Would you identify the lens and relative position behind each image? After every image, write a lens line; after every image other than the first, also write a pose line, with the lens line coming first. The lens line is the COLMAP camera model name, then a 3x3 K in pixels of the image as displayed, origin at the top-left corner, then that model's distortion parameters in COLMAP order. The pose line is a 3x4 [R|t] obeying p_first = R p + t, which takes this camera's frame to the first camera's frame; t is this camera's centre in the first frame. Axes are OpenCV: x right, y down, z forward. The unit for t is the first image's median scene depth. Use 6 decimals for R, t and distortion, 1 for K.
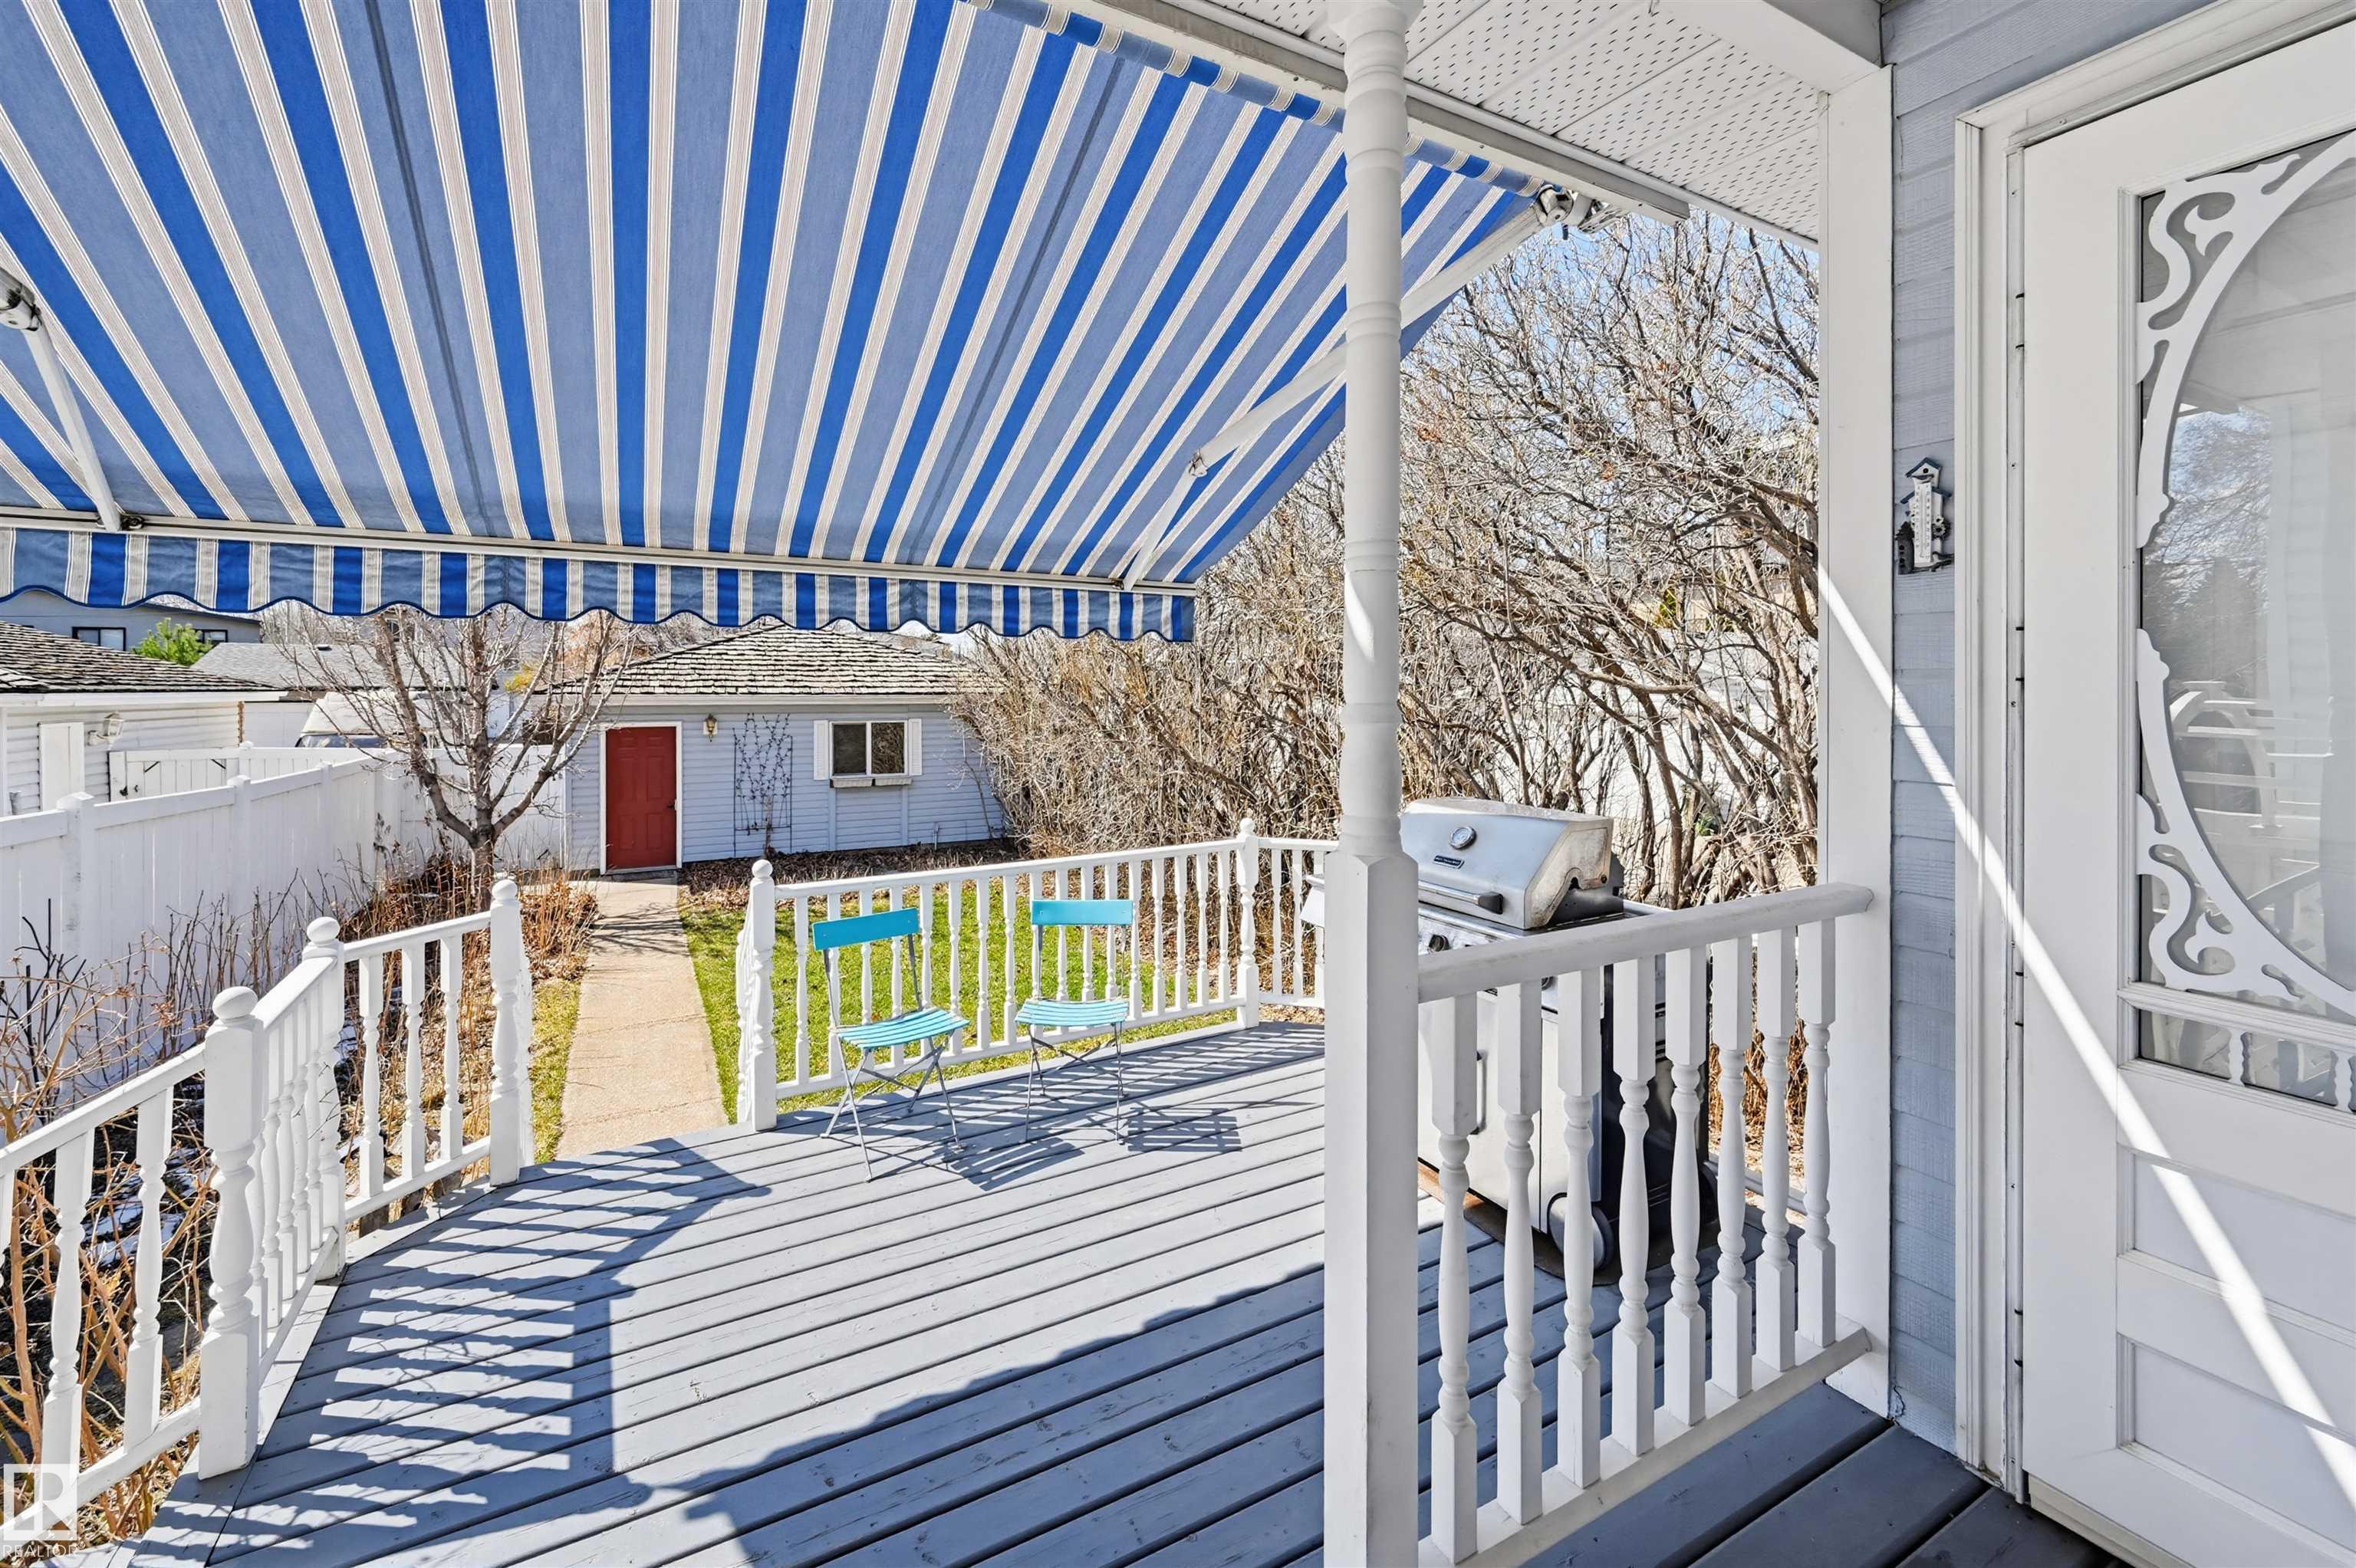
lens RADIAL K [[987.6, 0, 1160.3], [0, 987.6, 689.4], [0, 0, 1]] dist [0.001146, 0.000046]
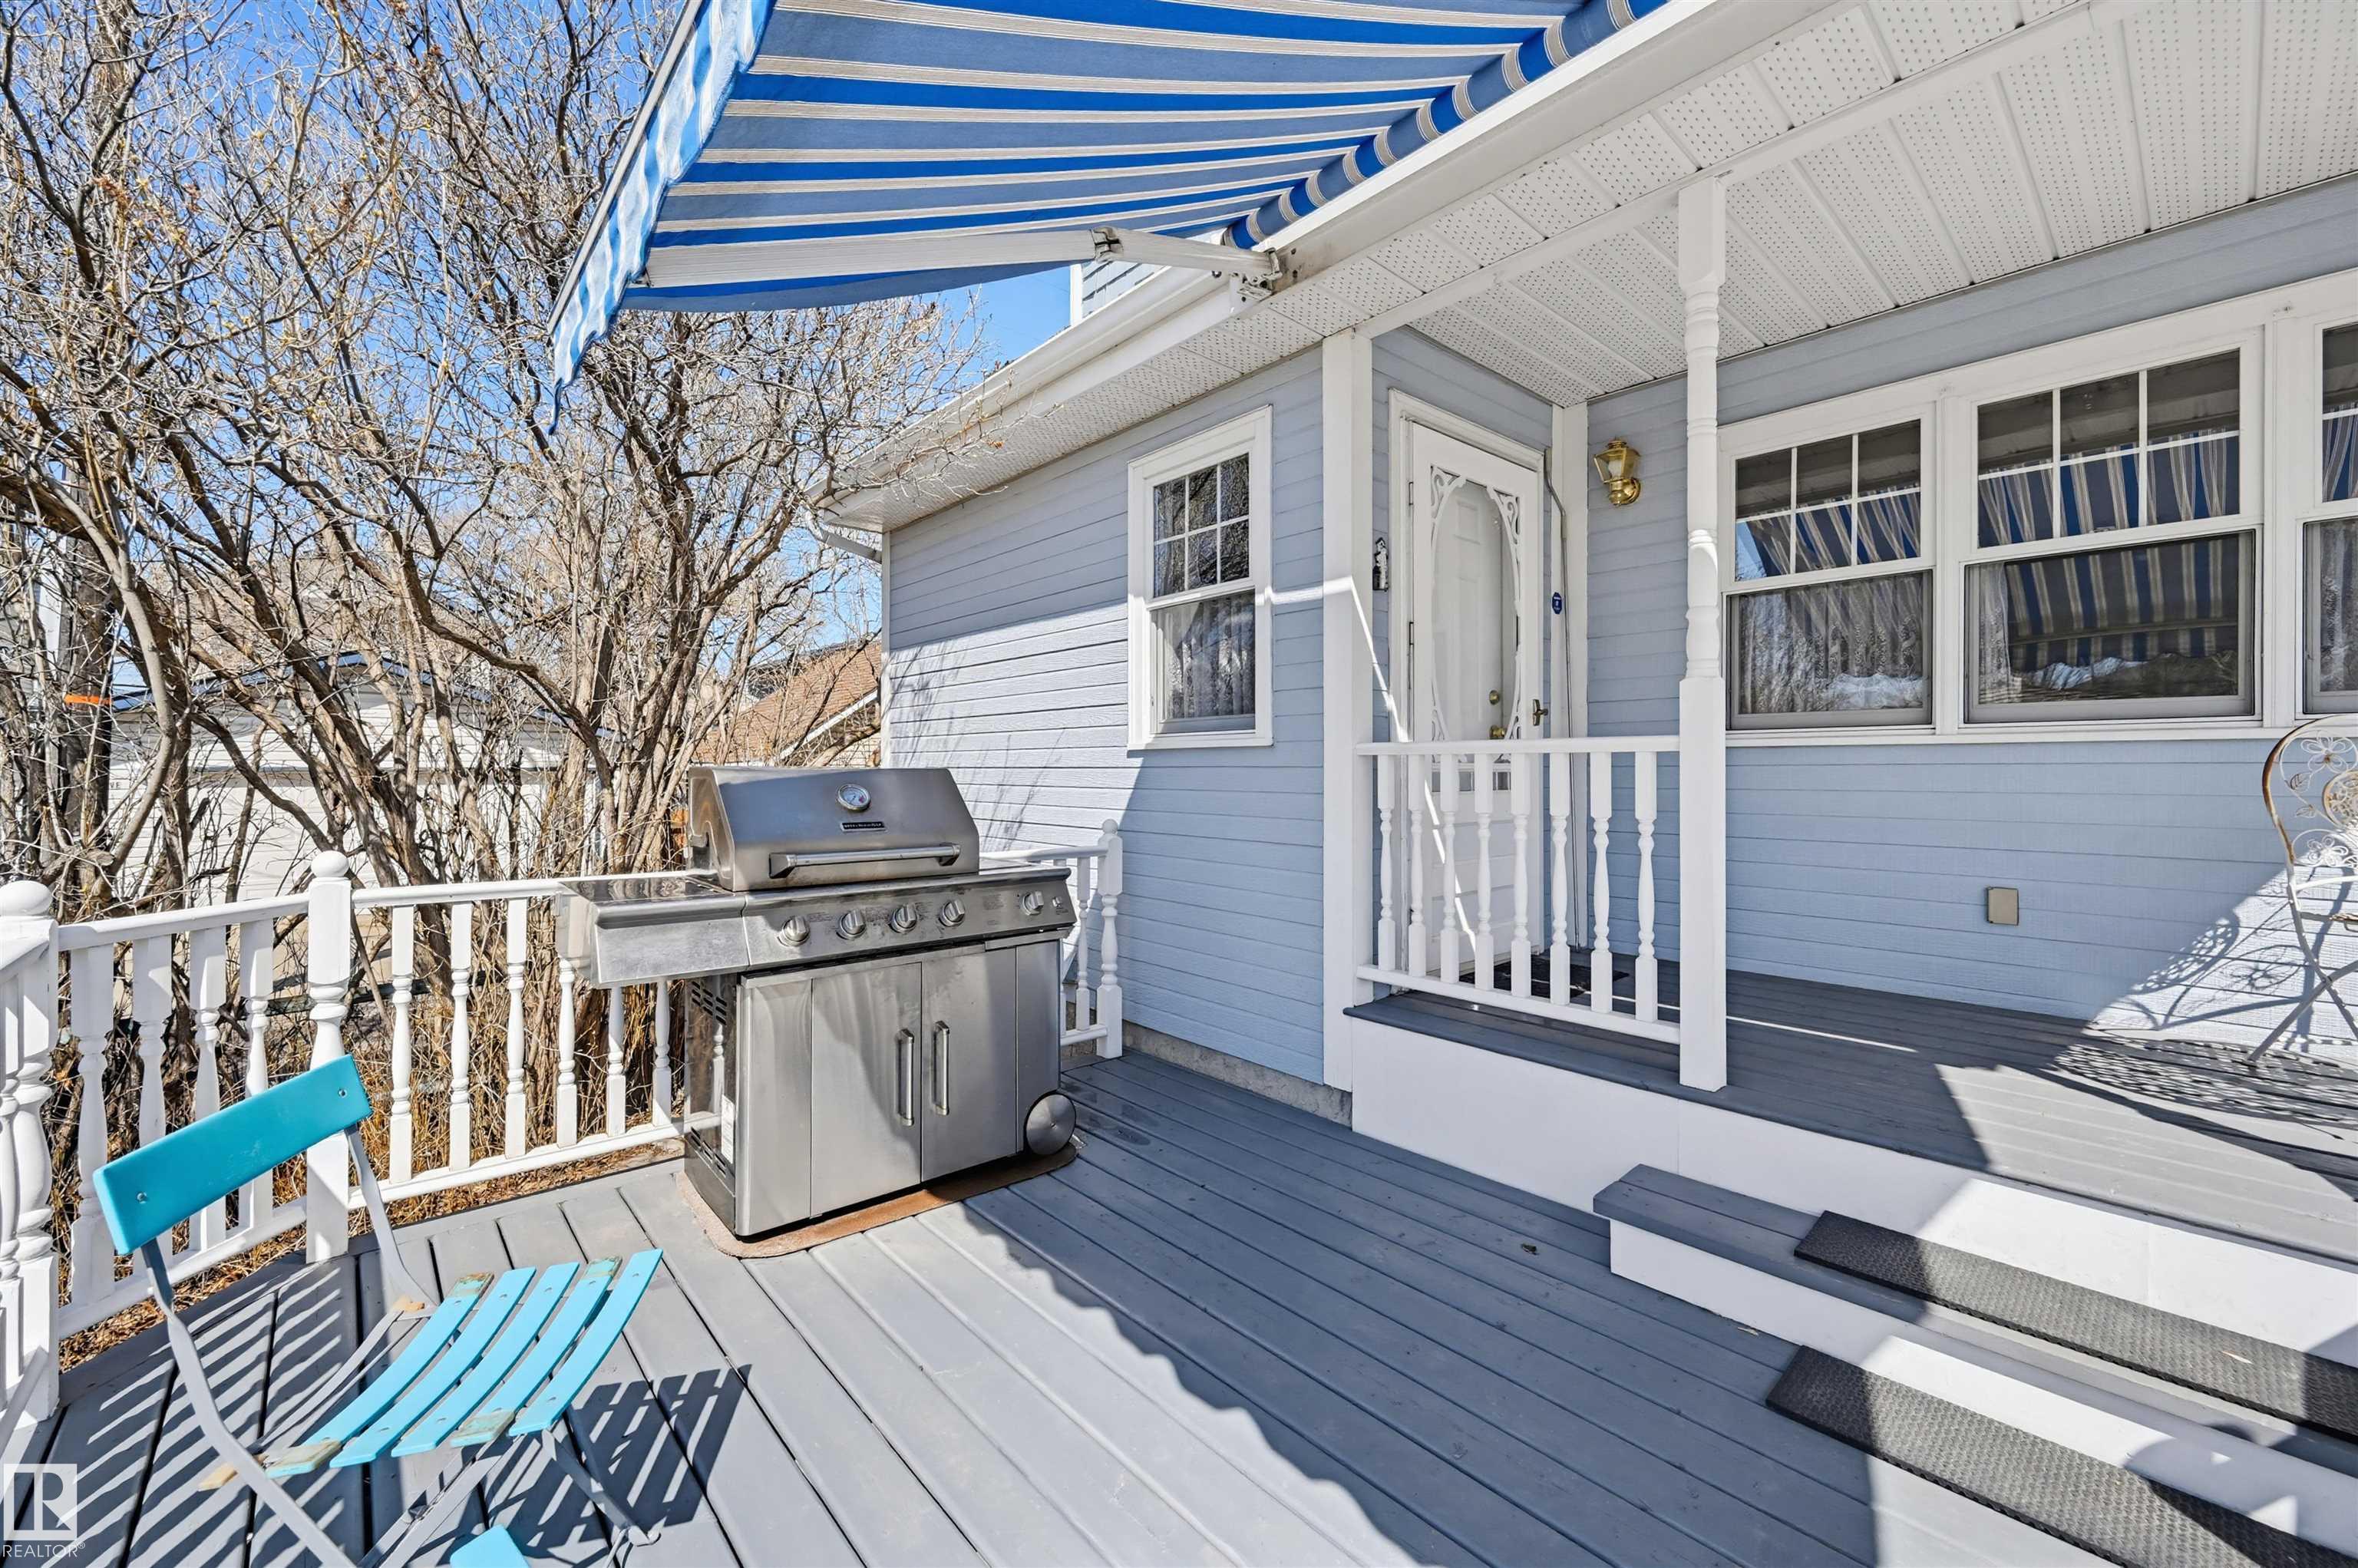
lens RADIAL K [[935.2, 0, 1170.9], [0, 935.2, 776.8], [0, 0, 1]] dist [0.000538, 0.000055]
pose [[-0.211292, -0.009727, 0.977375, -0.455201], [0.002552, 0.999942, 0.010504, 0.106940], [-0.977420, 0.004714, -0.211255, 0.794033]]
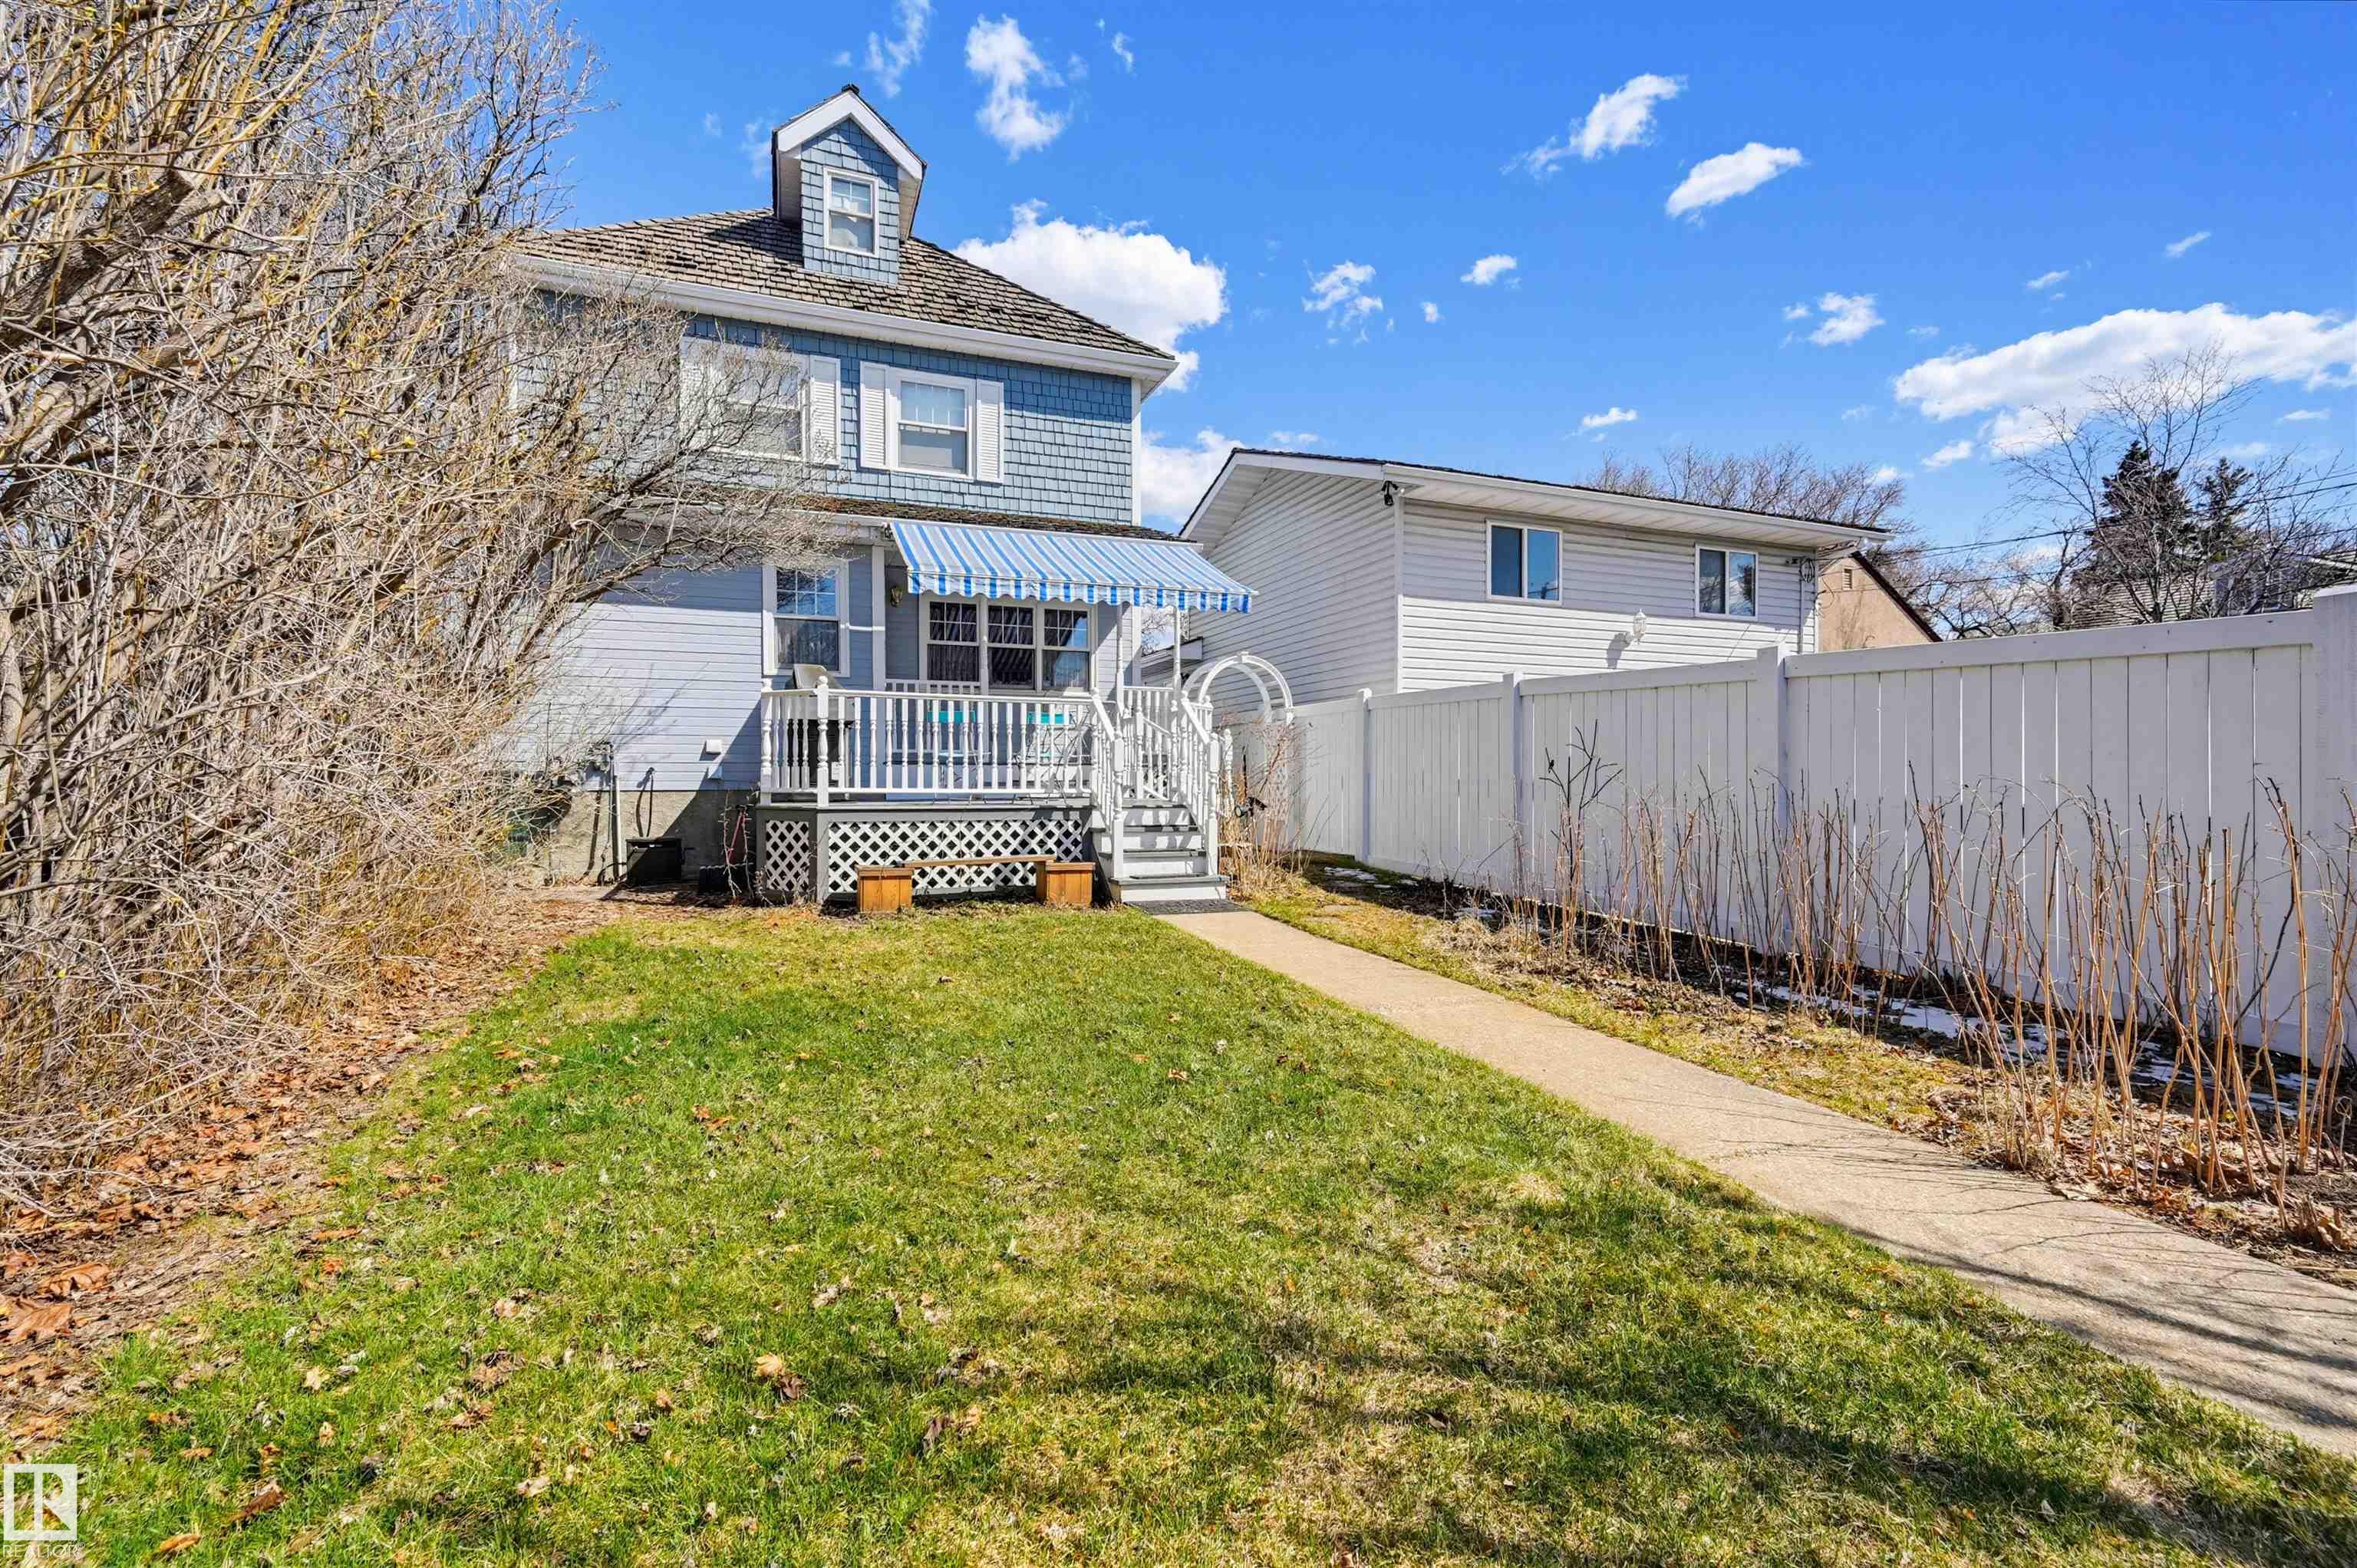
lens RADIAL K [[1014.6, 0, 1177.6], [0, 1014.6, 781.0], [0, 0, 1]] dist [0.000120, 0.000003]
pose [[-0.989111, -0.002373, 0.147152, -0.802965], [-0.002179, 0.999997, 0.001481, 0.324811], [-0.147155, 0.001144, -0.989113, 2.868794]]
